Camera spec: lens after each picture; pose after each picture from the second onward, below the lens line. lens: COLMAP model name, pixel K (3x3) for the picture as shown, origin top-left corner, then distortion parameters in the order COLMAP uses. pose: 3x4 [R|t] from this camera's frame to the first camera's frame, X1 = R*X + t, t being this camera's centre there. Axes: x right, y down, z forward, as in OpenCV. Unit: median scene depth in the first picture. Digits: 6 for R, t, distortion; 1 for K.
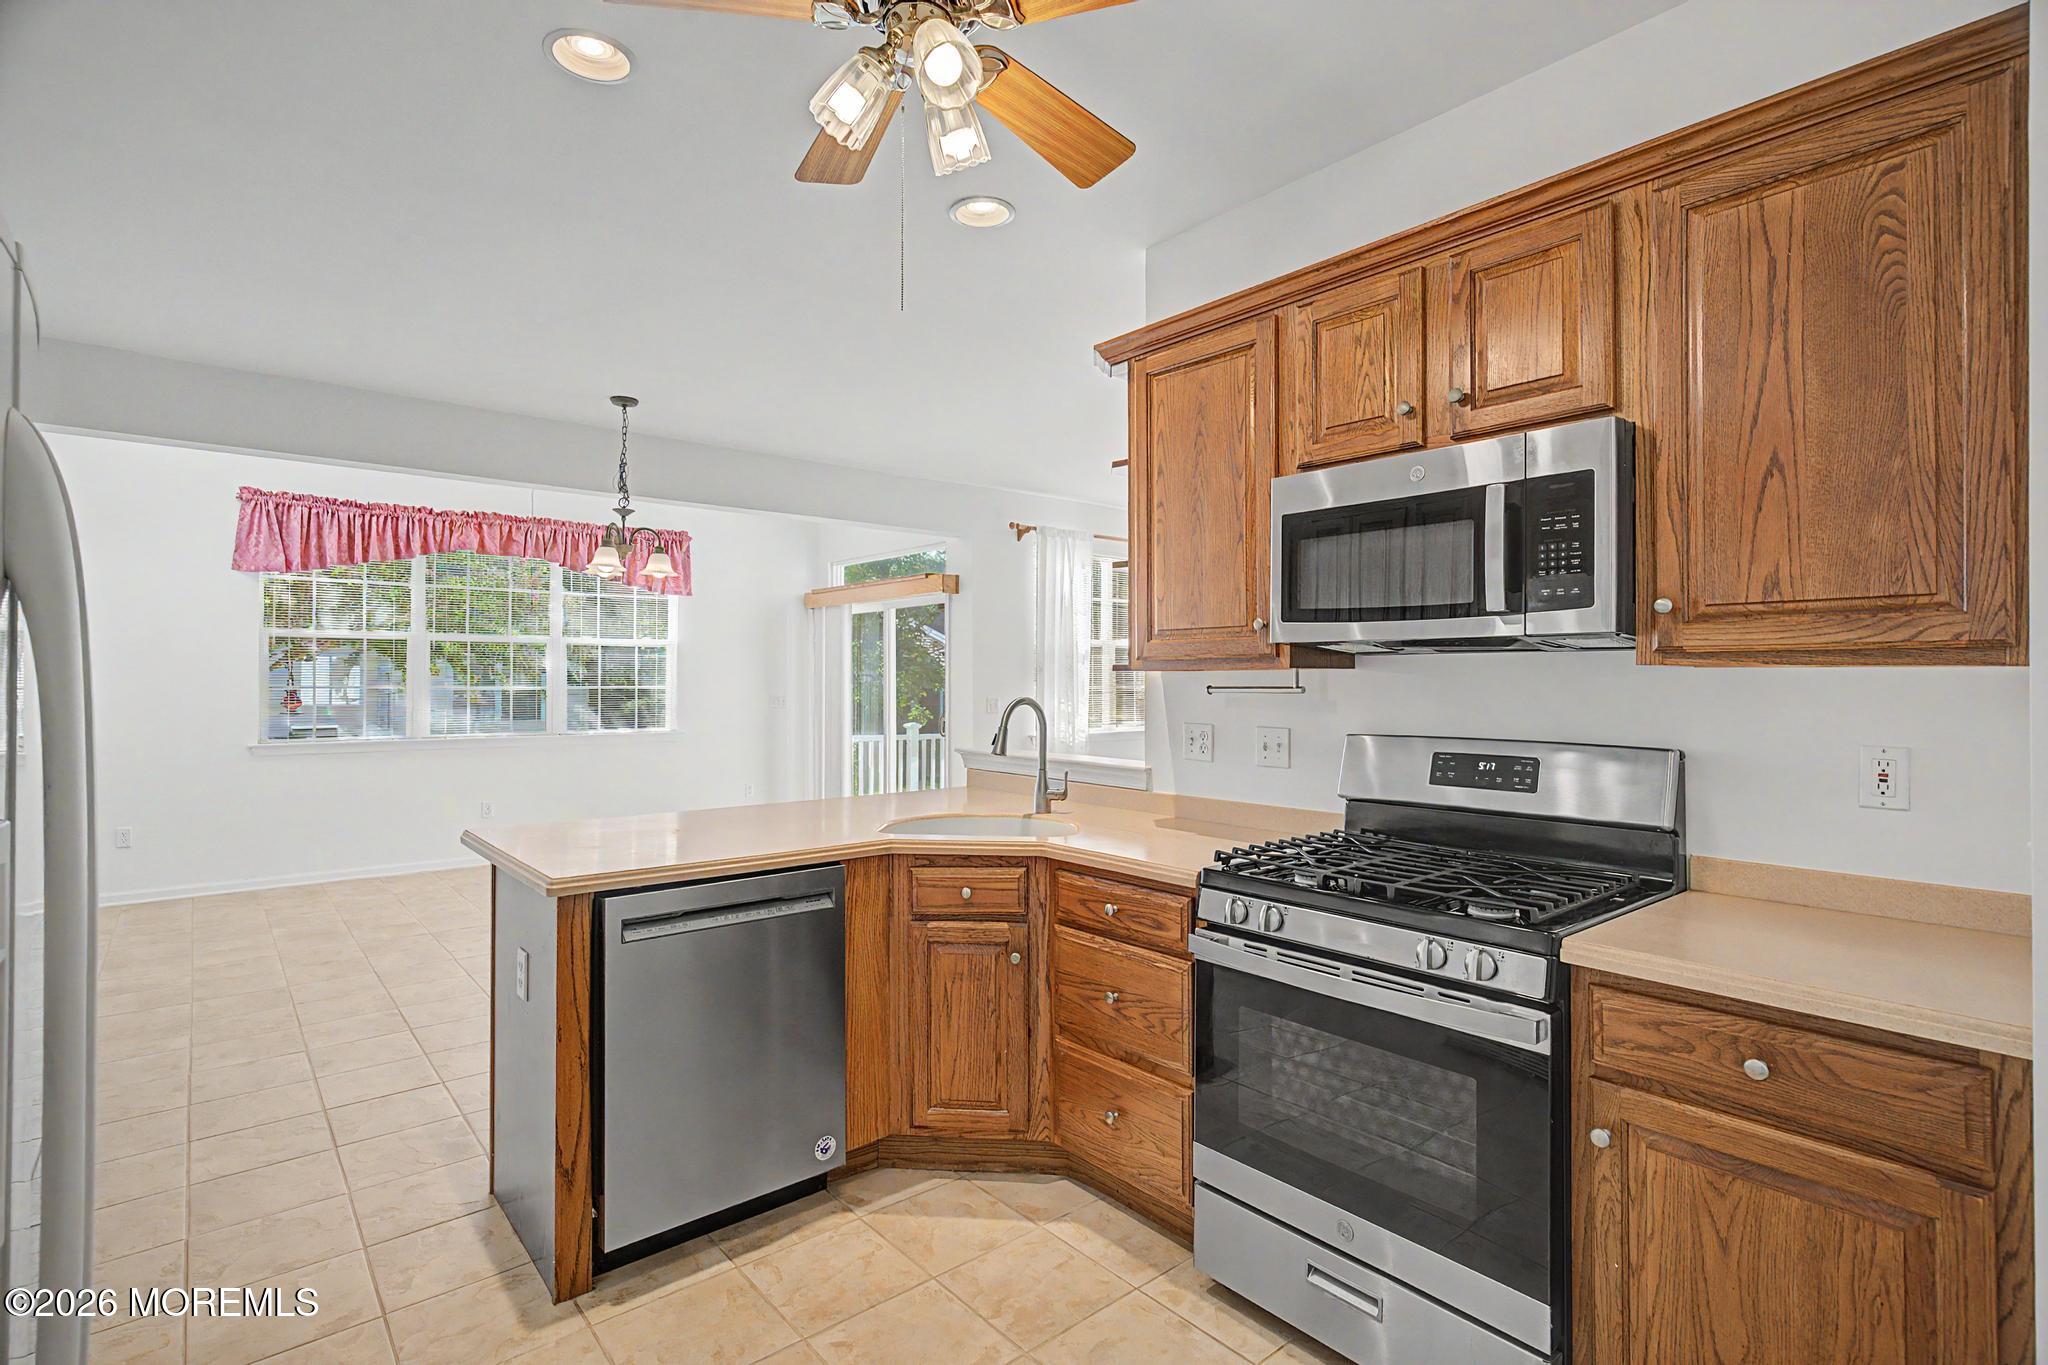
lens RADIAL K [[986.8, 0, 1023.7], [0, 986.8, 659.6], [0, 0, 1]] dist [-0.004481, 0.000458]
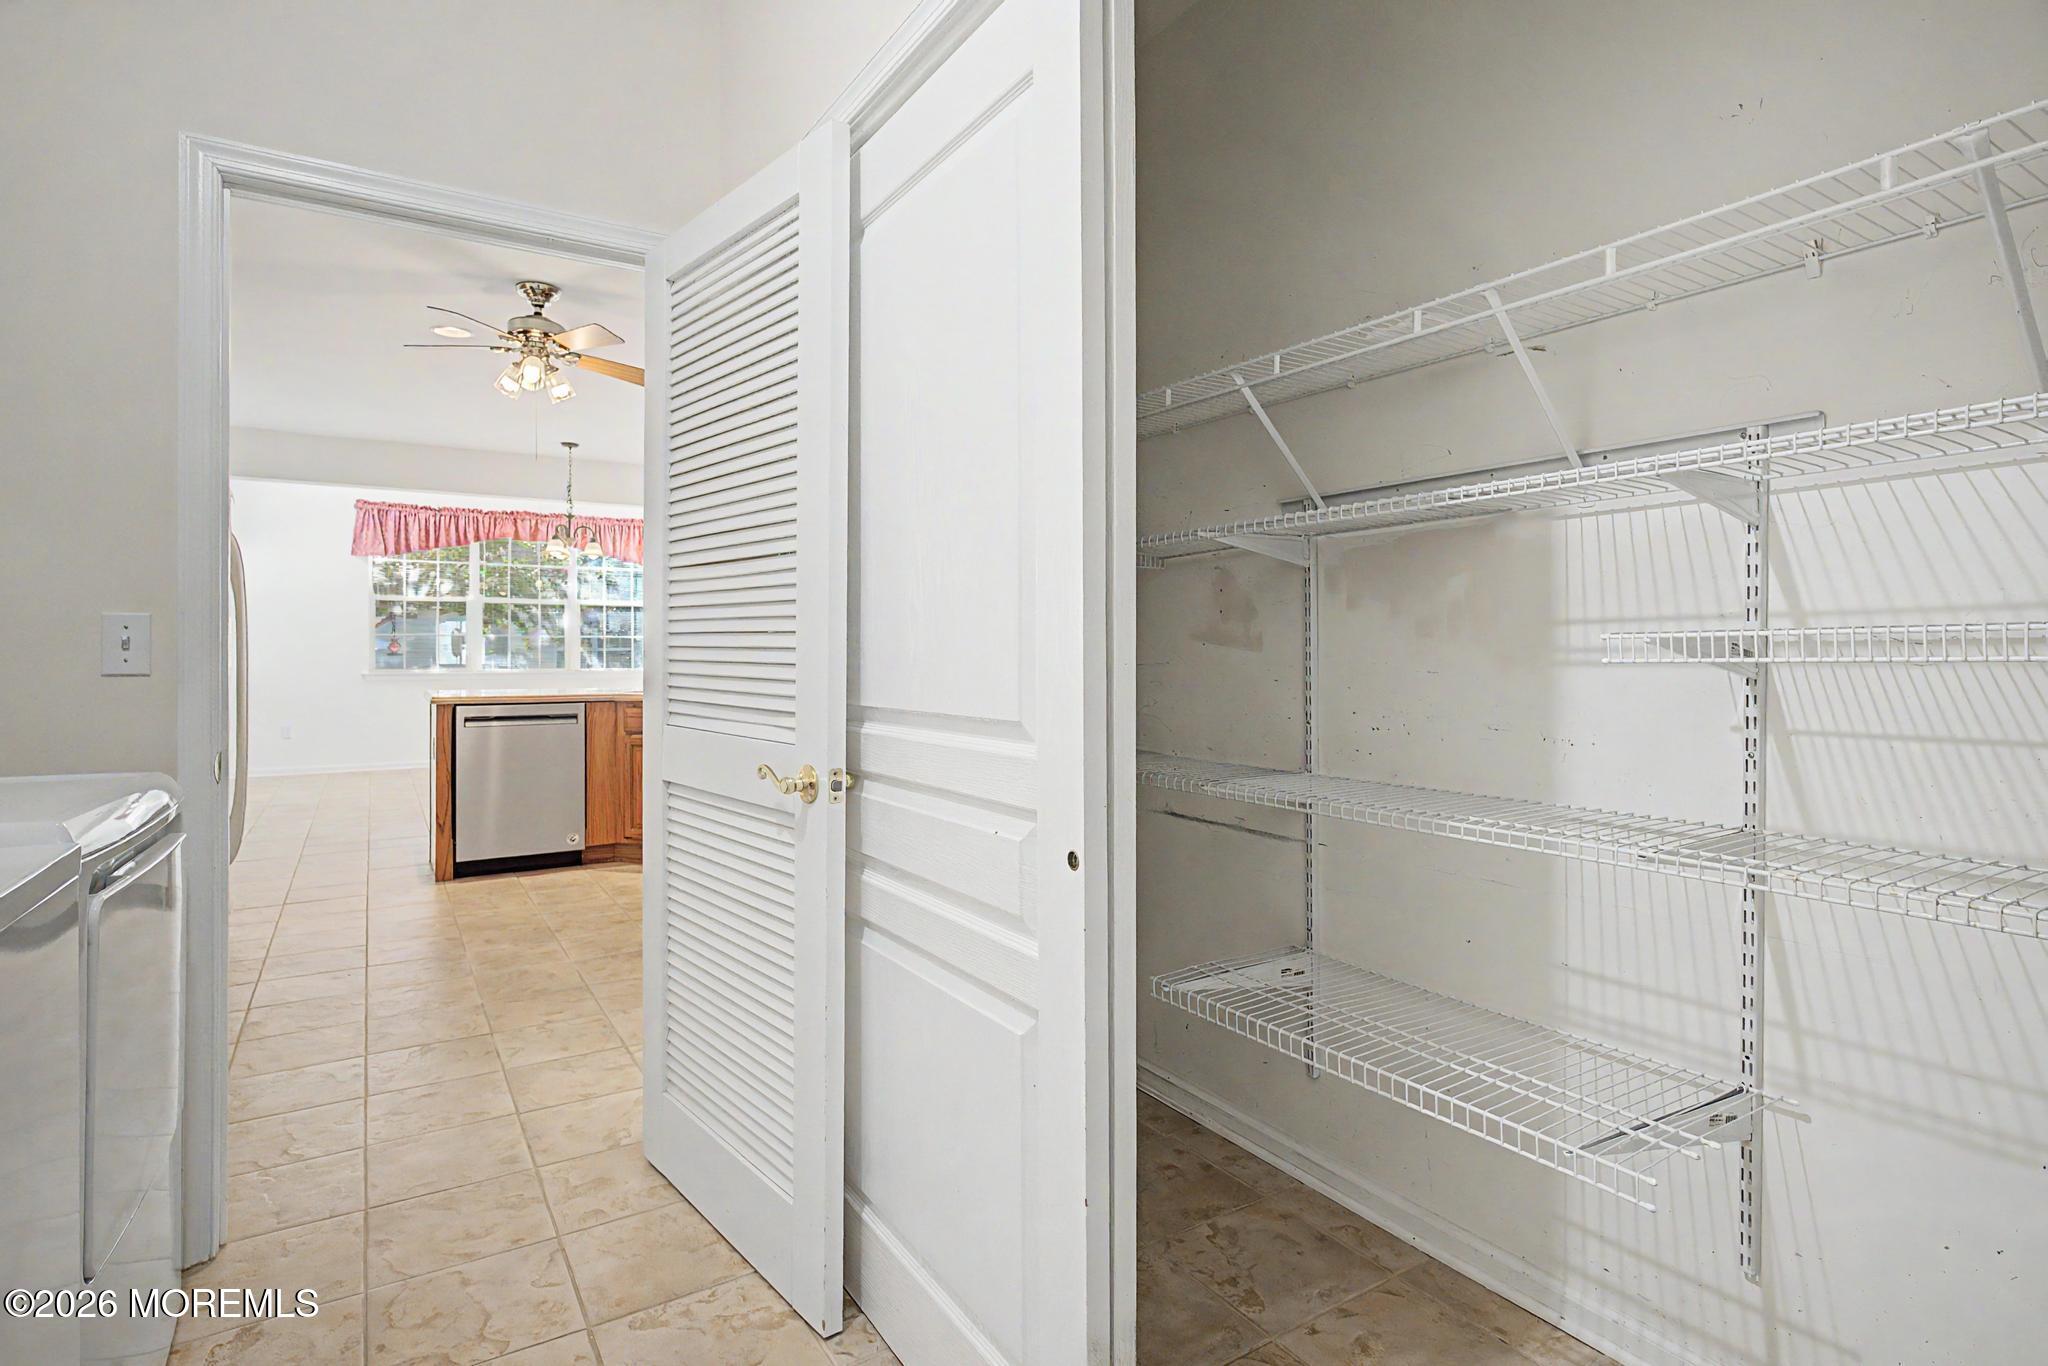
lens RADIAL K [[1025.5, 0, 1016.5], [0, 1025.5, 634.5], [0, 0, 1]] dist [-0.001532, 0.000106]
pose [[0.990444, -0.004946, -0.137825, 0.389485], [0.005995, 0.999956, 0.007193, 0.022229], [0.137784, -0.007951, 0.990430, -0.381717]]
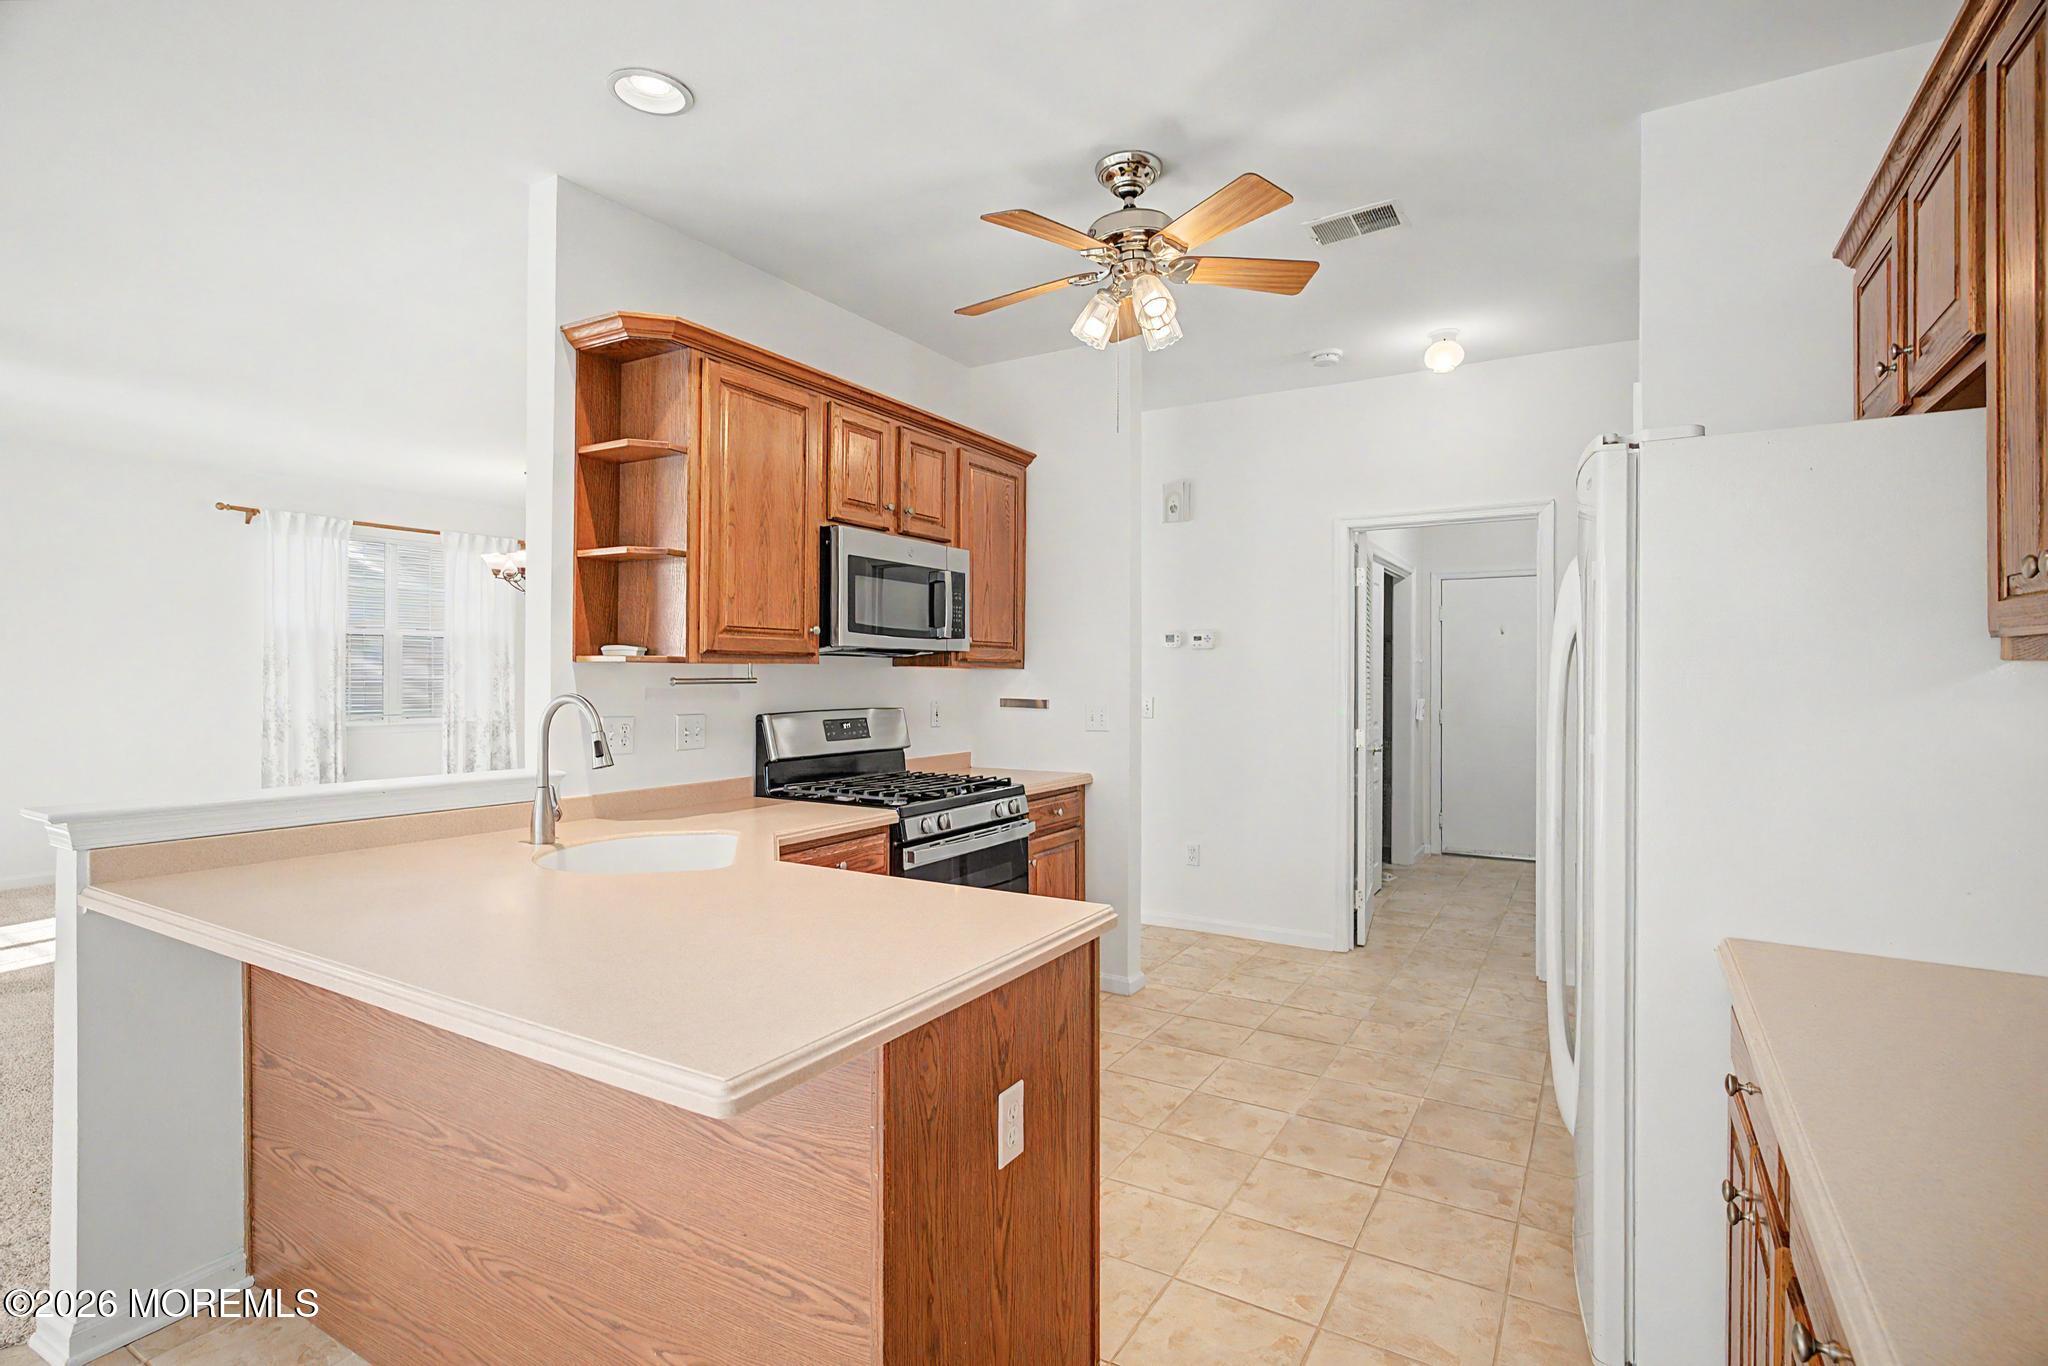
lens RADIAL K [[989.0, 0, 1024.8], [0, 989.0, 670.9], [0, 0, 1]] dist [-0.003196, -0.000203]
pose [[-0.327070, 0.002229, 0.944998, -0.413996], [-0.025506, 0.999612, -0.011185, 0.009796], [-0.944656, -0.027761, -0.326886, 0.442450]]
